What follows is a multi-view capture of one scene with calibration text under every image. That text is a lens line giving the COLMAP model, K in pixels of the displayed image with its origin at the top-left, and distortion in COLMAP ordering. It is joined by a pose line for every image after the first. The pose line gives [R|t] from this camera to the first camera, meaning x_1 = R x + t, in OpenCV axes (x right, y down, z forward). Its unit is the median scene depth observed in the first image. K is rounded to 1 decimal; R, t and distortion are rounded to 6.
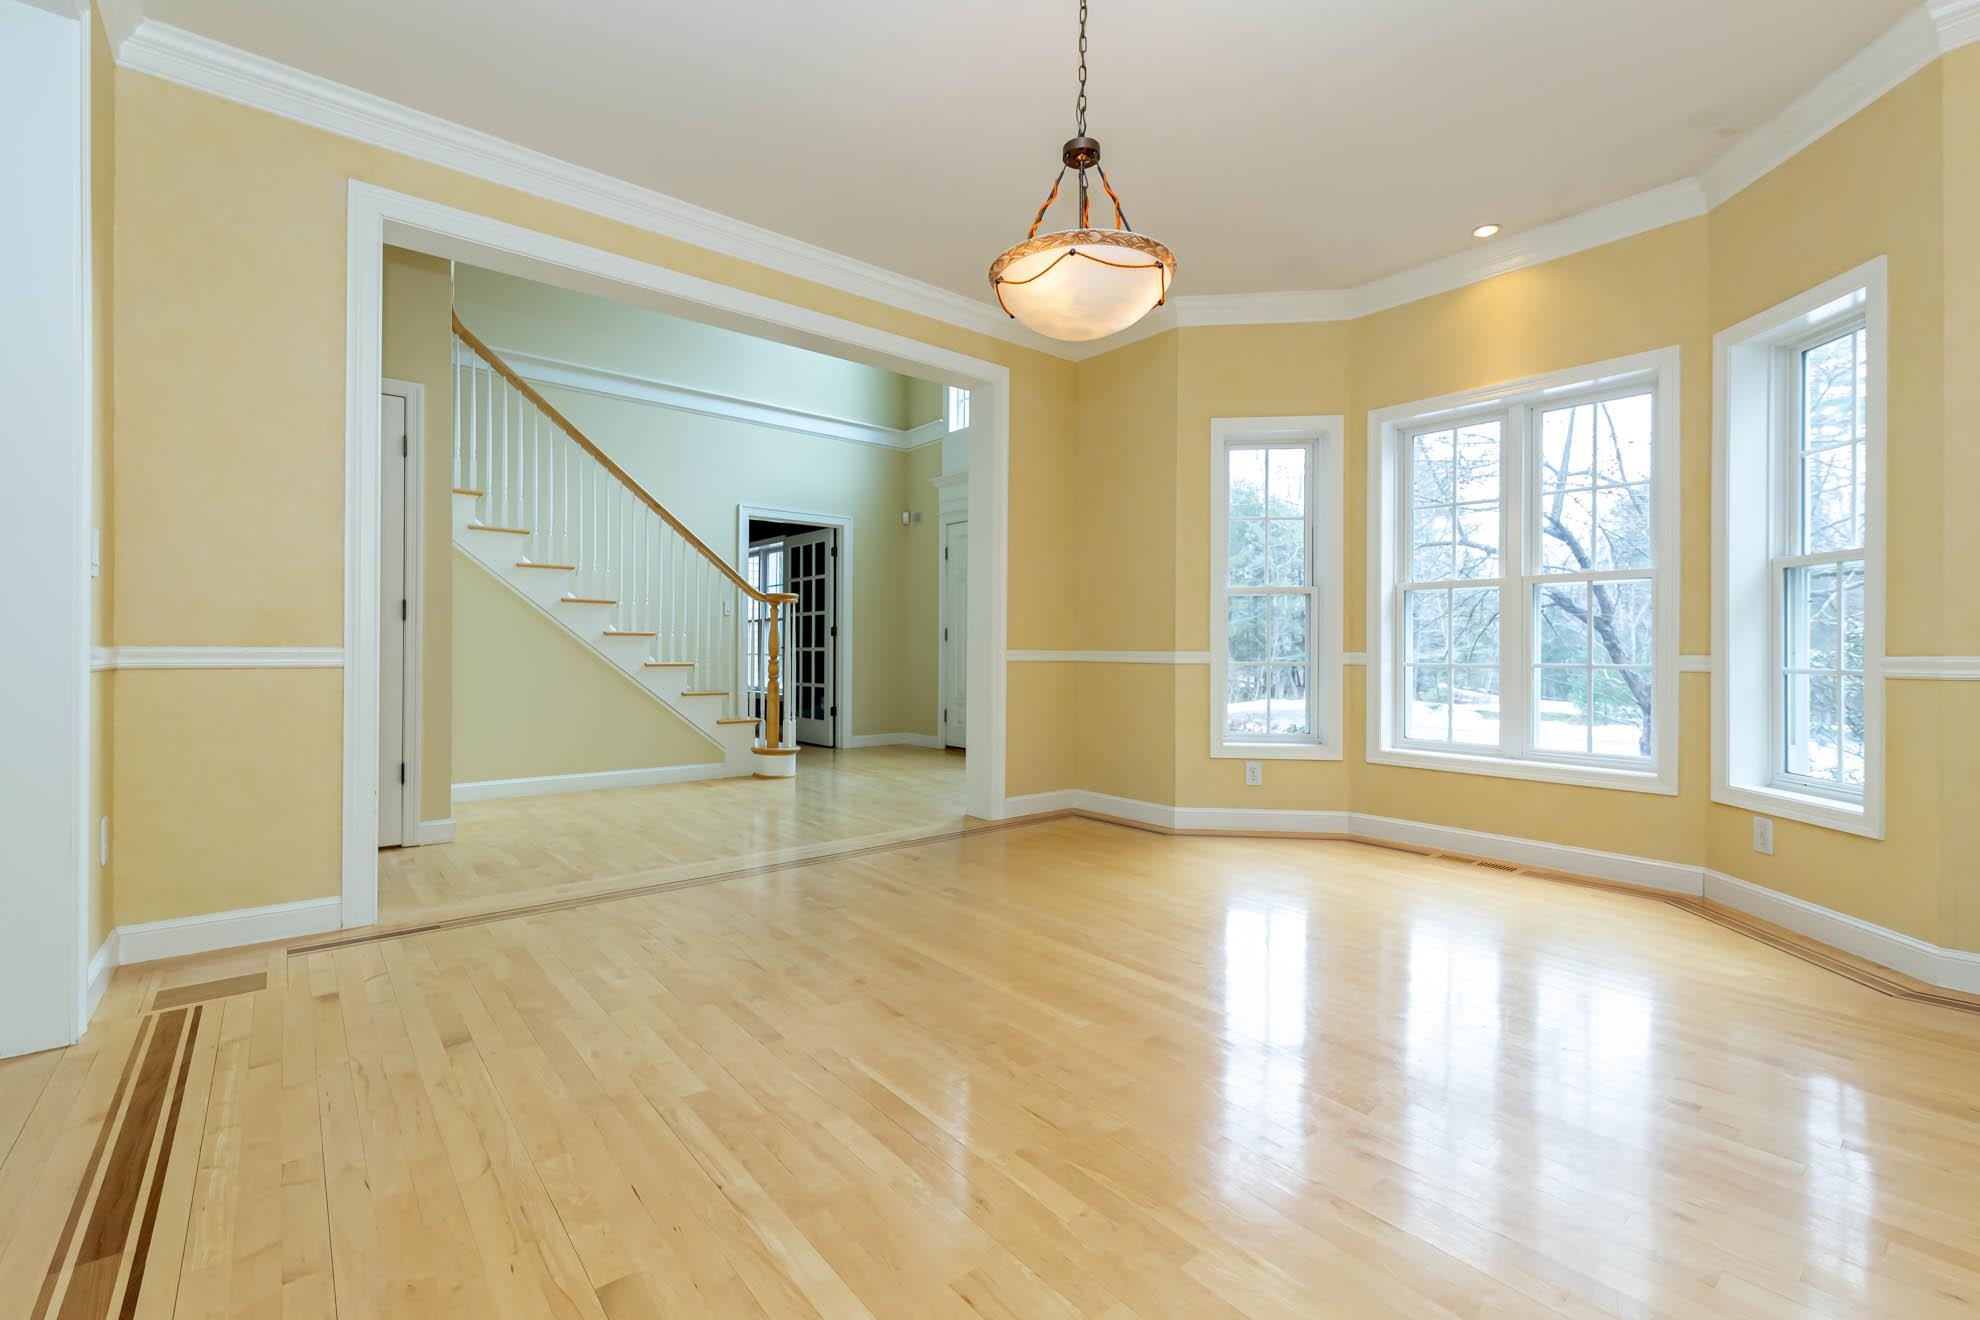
lens RADIAL K [[843.3, 0, 994.3], [0, 843.3, 651.0], [0, 0, 1]] dist [0.004888, -0.000353]
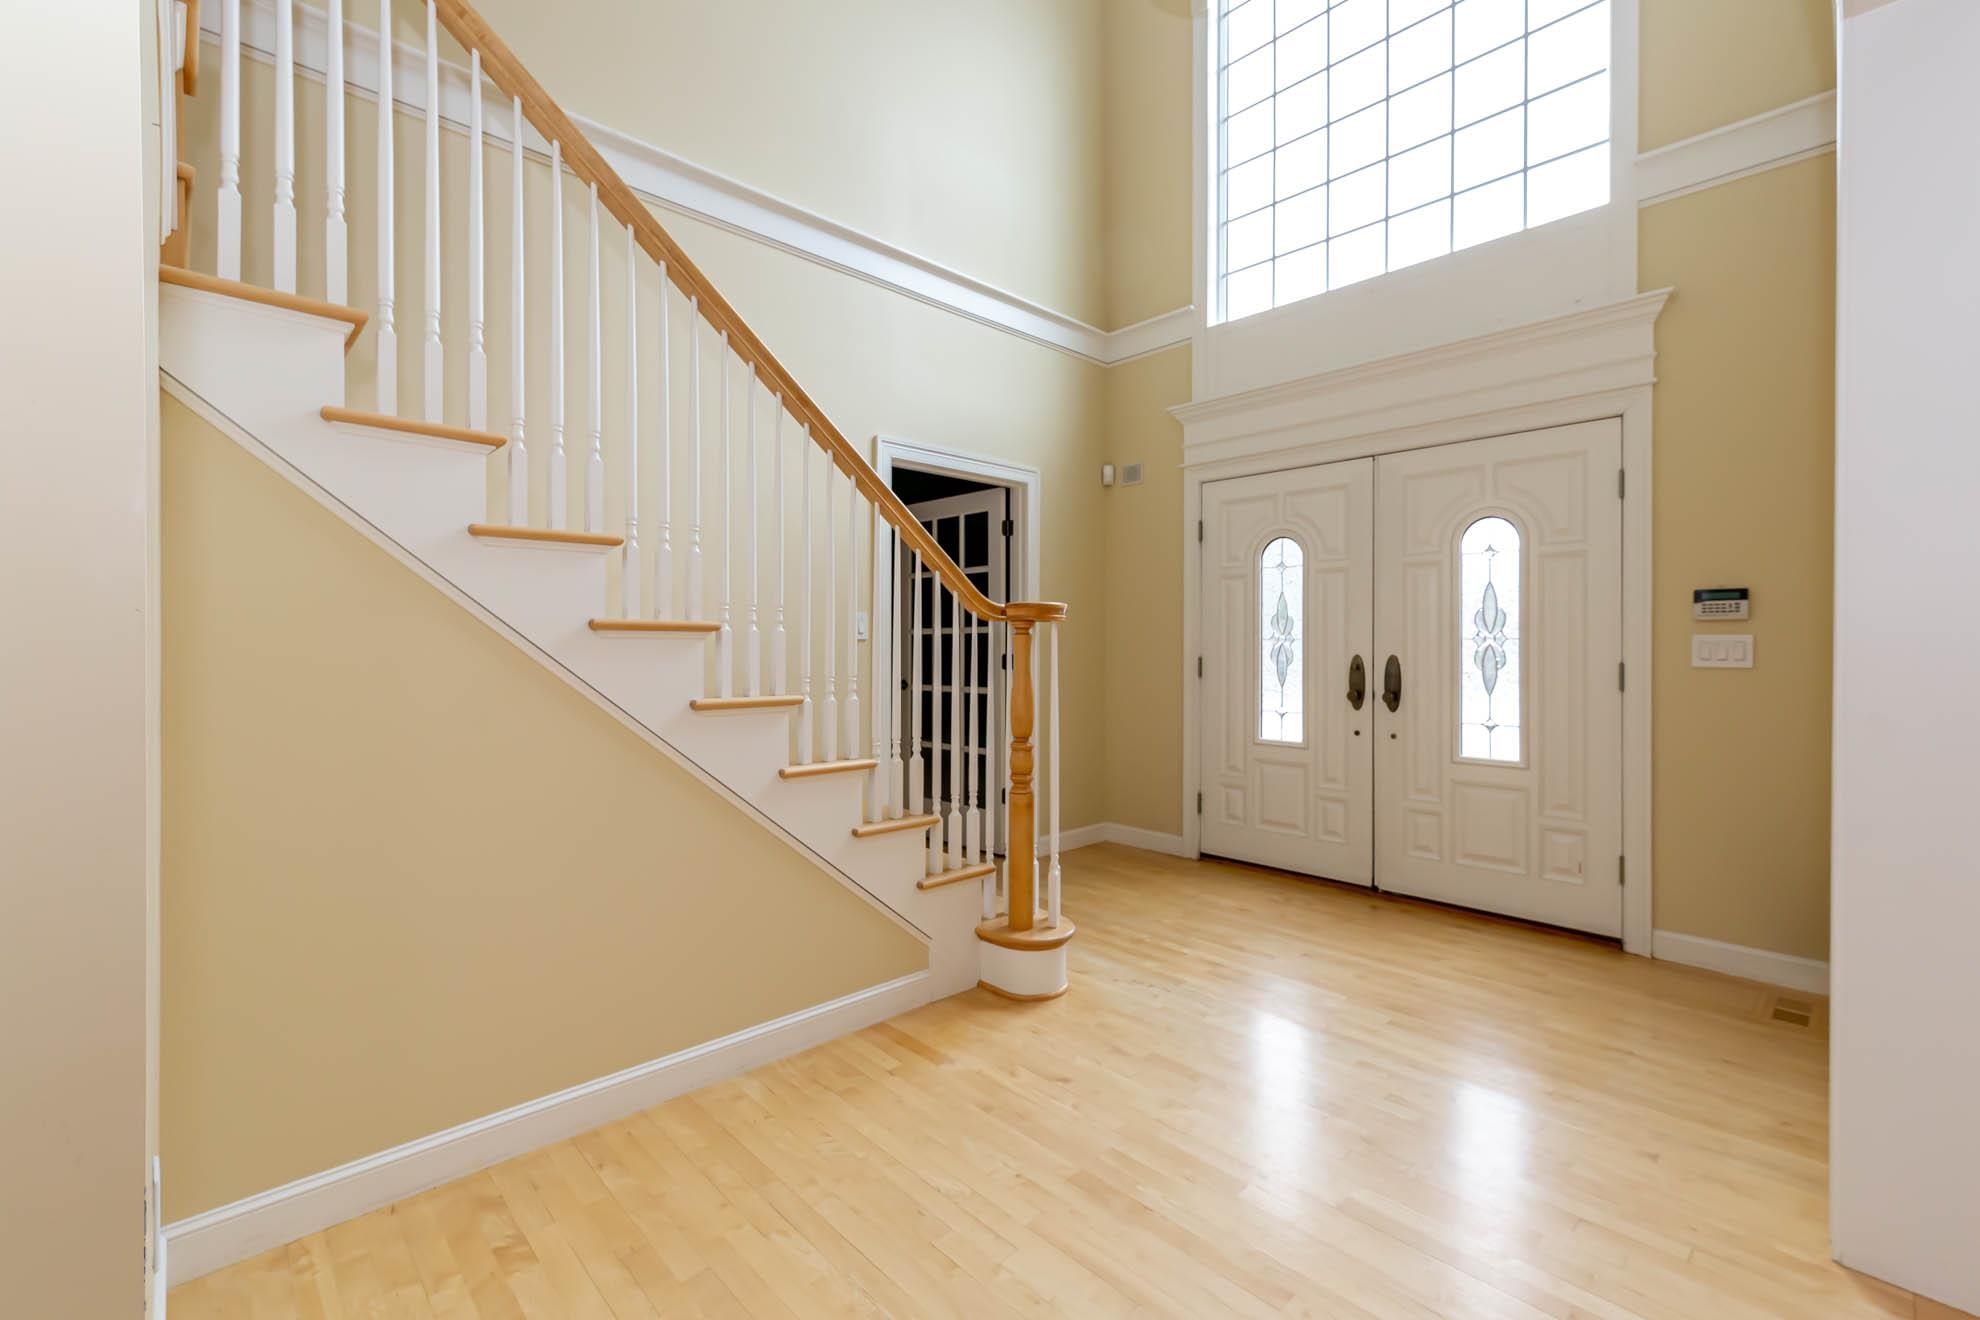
lens RADIAL K [[843.3, 0, 998.7], [0, 843.3, 651.6], [0, 0, 1]] dist [0.004888, -0.000353]
pose [[0.997418, -0.001923, 0.071788, -0.240920], [0.001515, 0.999982, 0.005738, -0.034007], [-0.071798, -0.005614, 0.997403, 0.410895]]
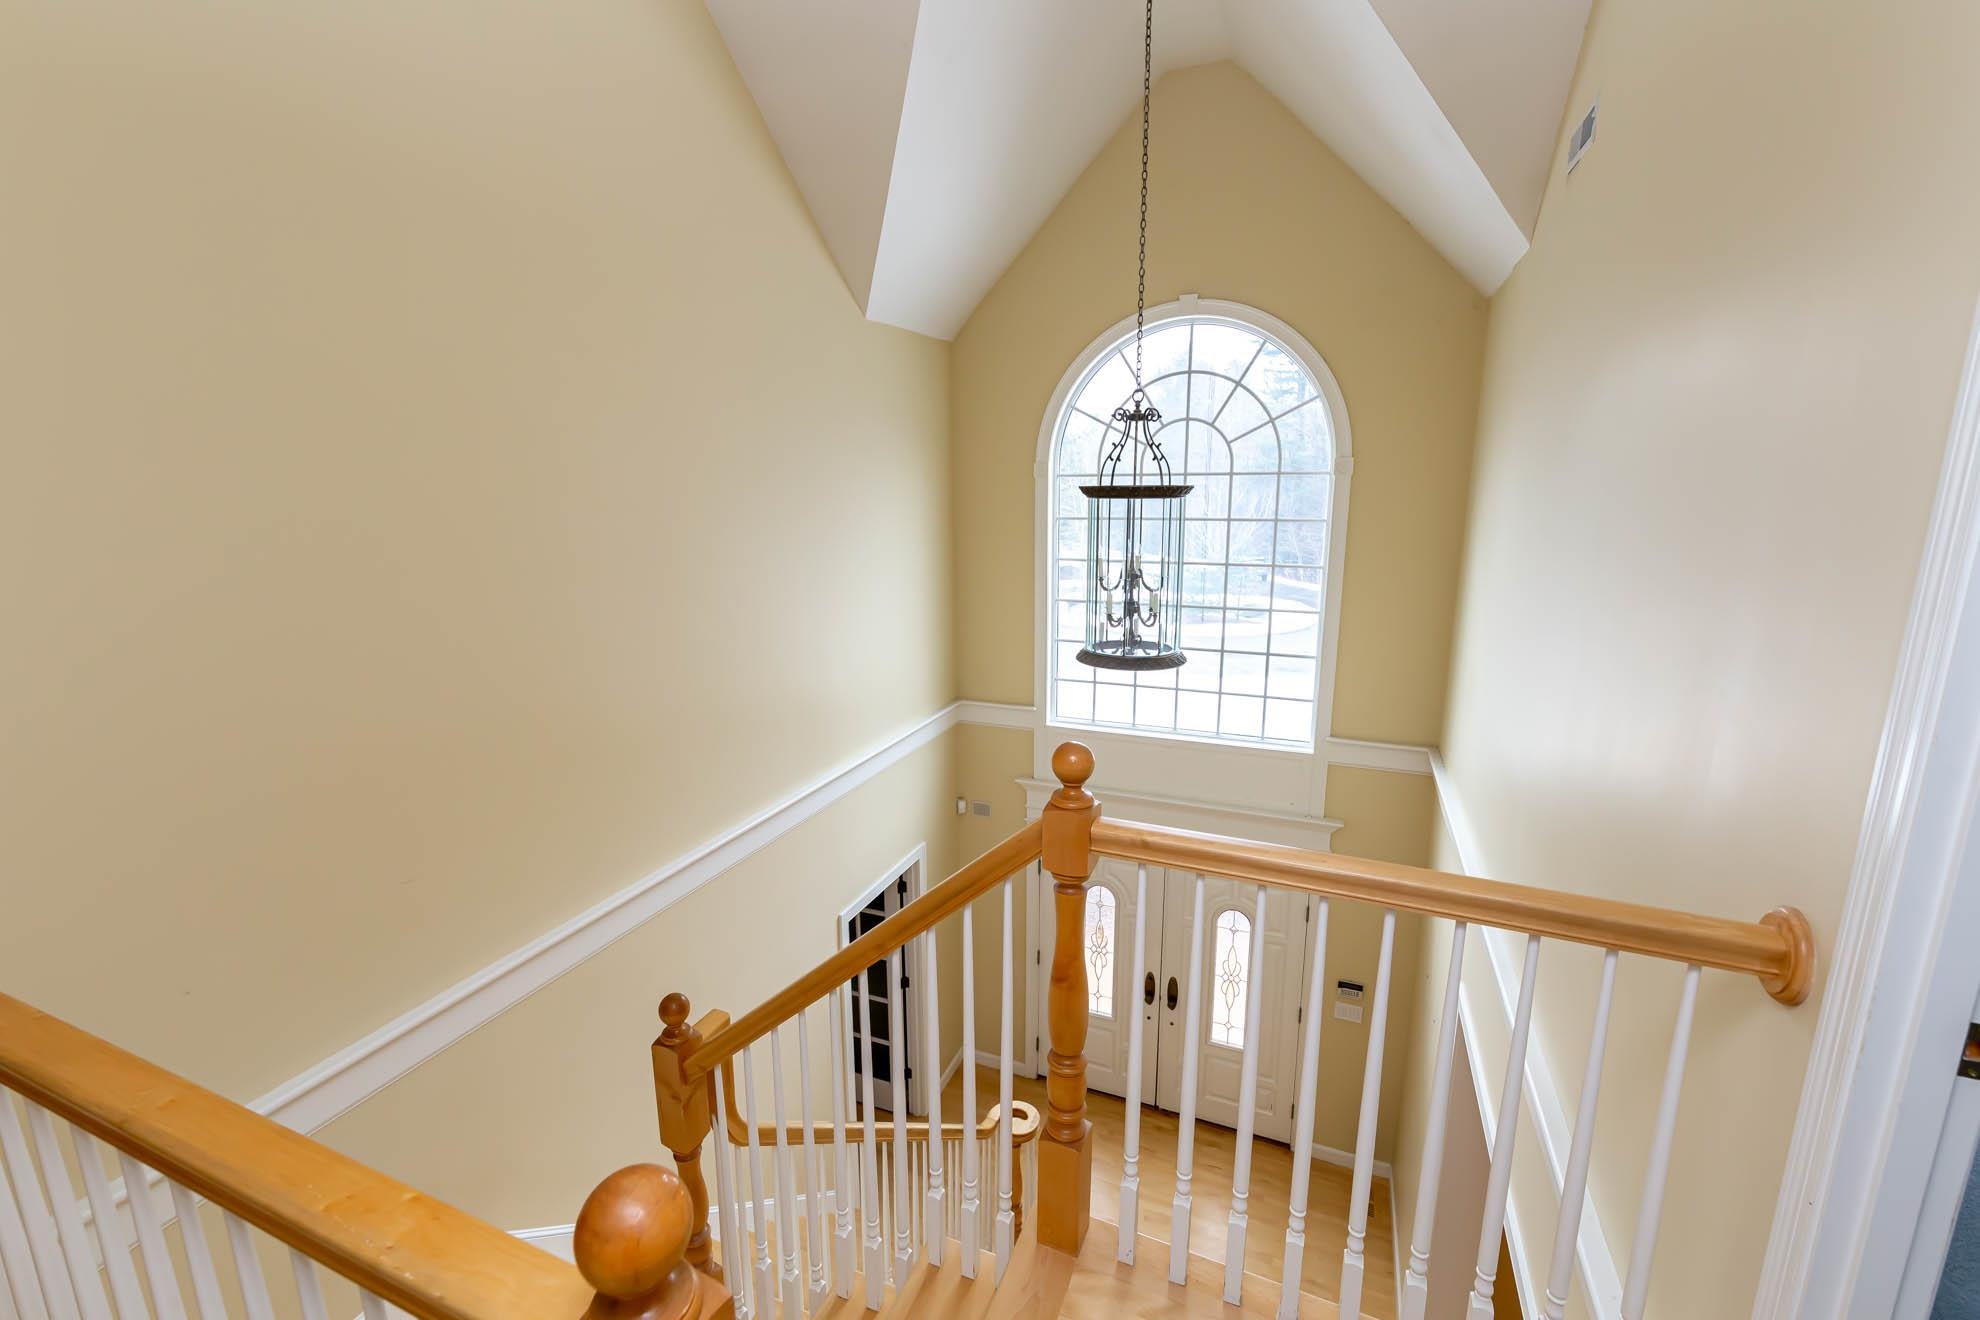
lens RADIAL K [[843.3, 0, 986.2], [0, 843.3, 663.1], [0, 0, 1]] dist [0.004888, -0.000353]
pose [[0.886548, -0.103971, 0.450803, -0.446179], [0.006095, 0.976960, 0.213334, -0.479183], [-0.462597, -0.186383, 0.866756, 0.352222]]
